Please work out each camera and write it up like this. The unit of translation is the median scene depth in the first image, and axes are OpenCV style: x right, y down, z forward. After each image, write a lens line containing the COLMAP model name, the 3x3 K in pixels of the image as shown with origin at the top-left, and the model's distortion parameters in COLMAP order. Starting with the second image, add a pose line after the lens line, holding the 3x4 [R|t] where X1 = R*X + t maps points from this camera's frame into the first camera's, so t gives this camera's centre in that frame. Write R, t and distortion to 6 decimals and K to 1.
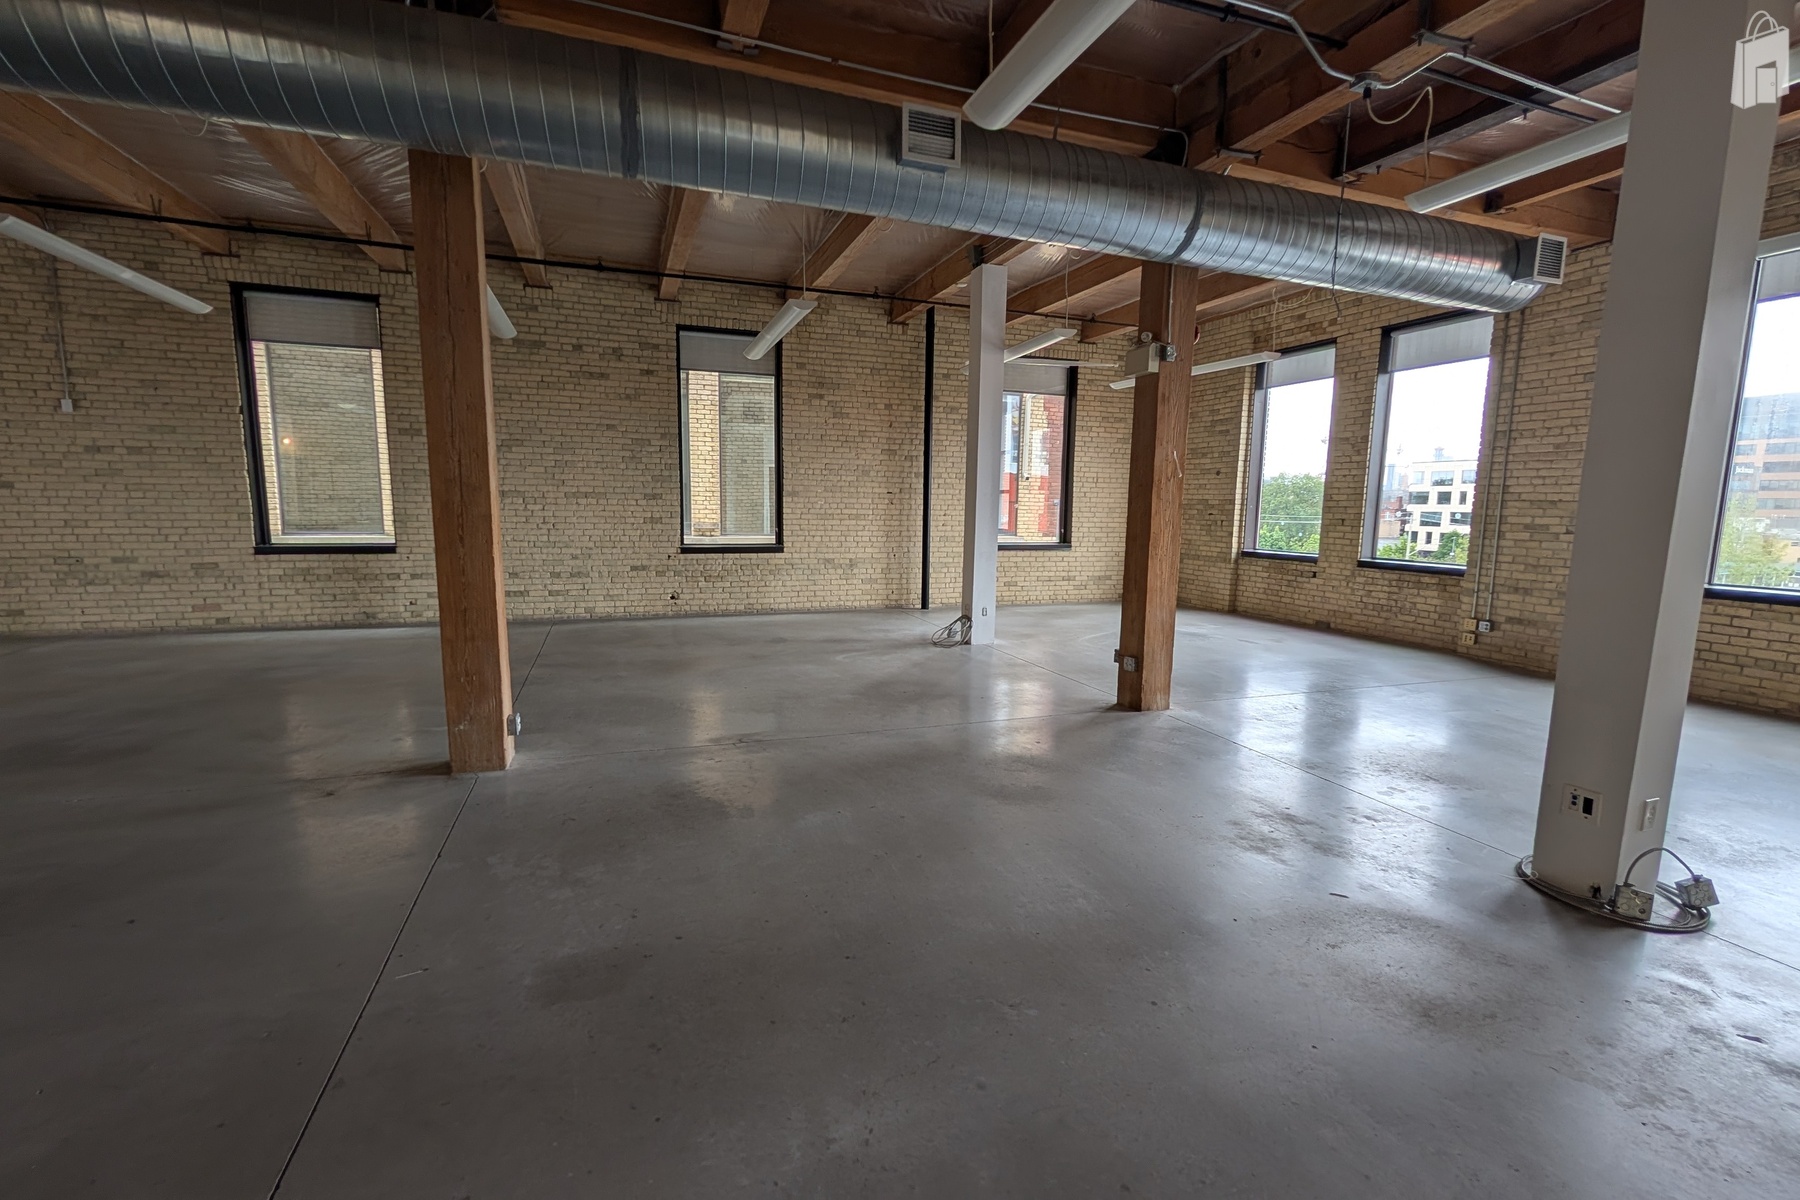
lens RADIAL K [[771.2, 0, 896.8], [0, 771.2, 603.5], [0, 0, 1]] dist [-0.000745, -0.000387]
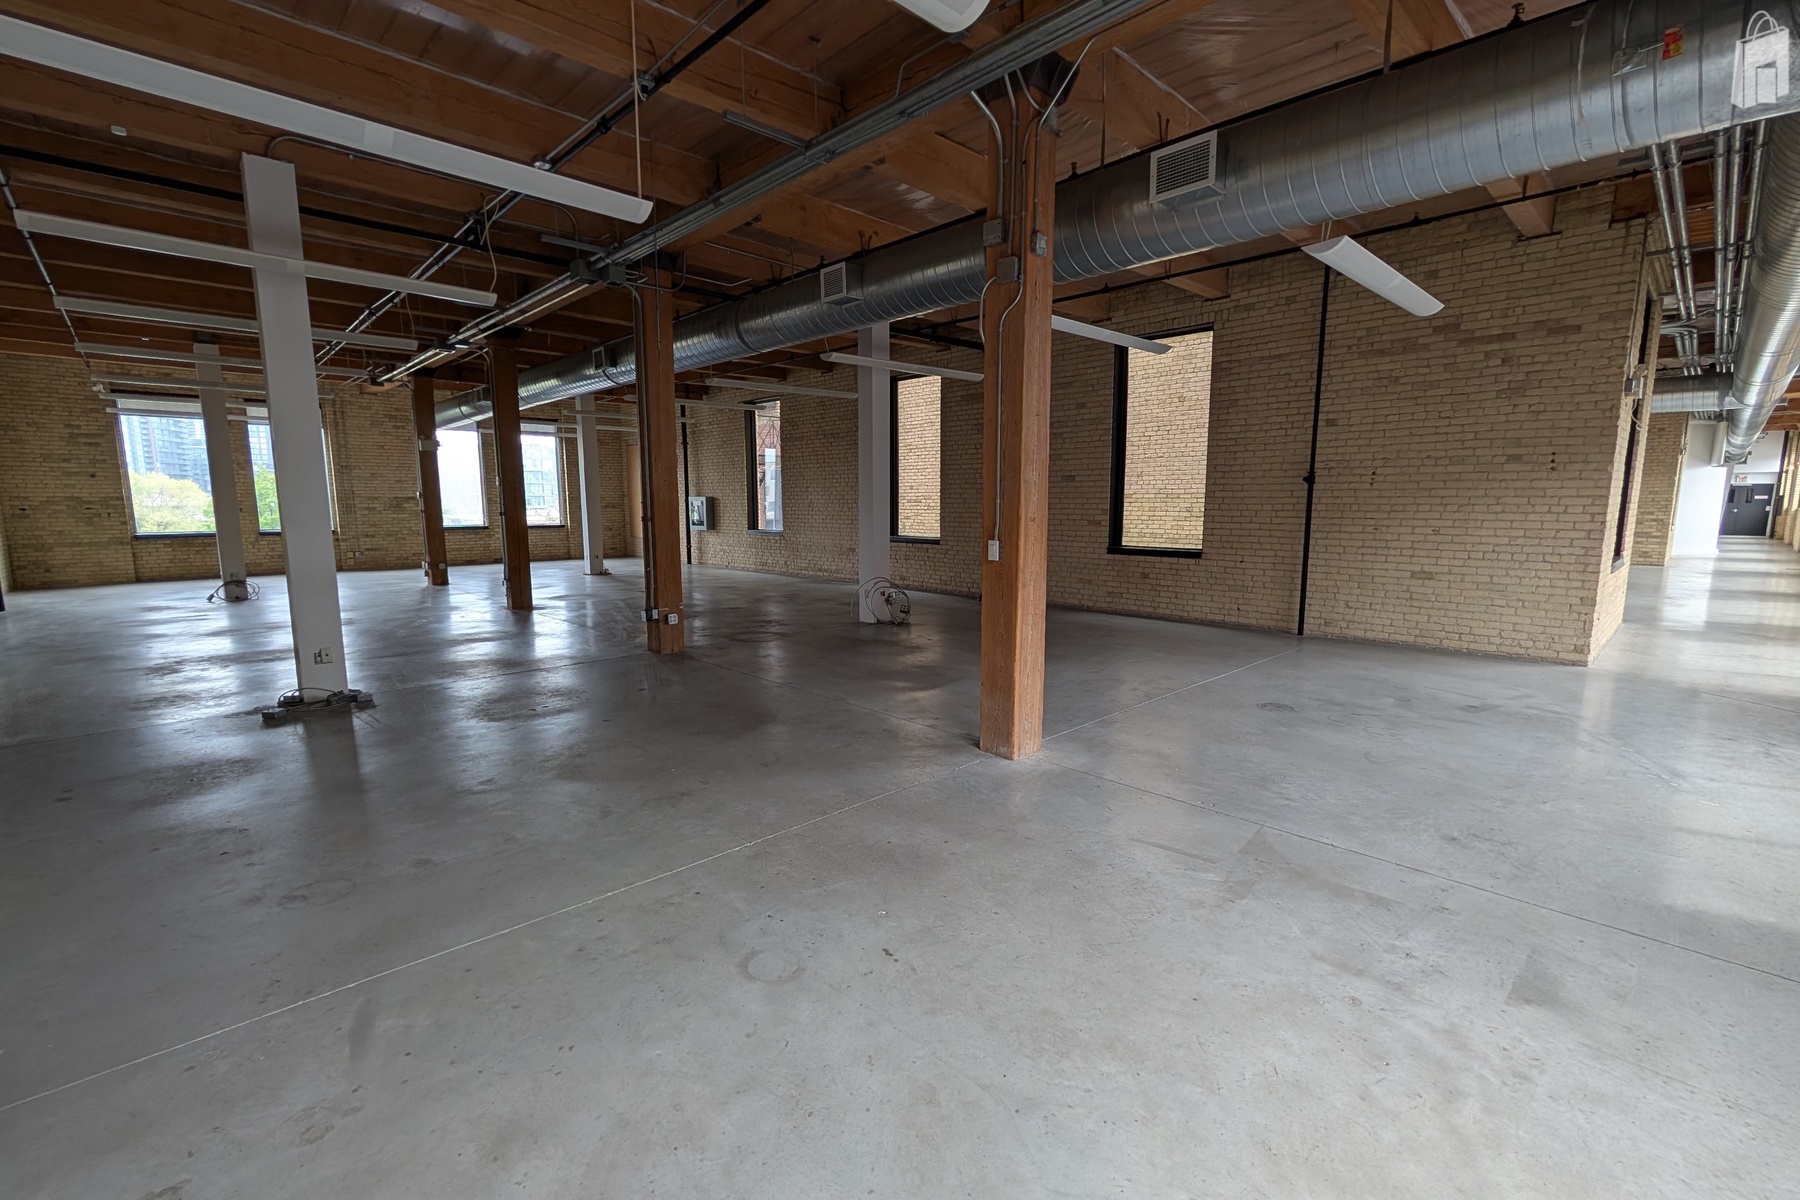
lens RADIAL K [[771.2, 0, 906.7], [0, 771.2, 602.5], [0, 0, 1]] dist [-0.000745, -0.000387]
pose [[-0.402328, -0.129463, 0.906295, -1.518086], [0.116317, 0.974699, 0.190871, -0.060586], [-0.908076, 0.182210, -0.377090, 0.342312]]
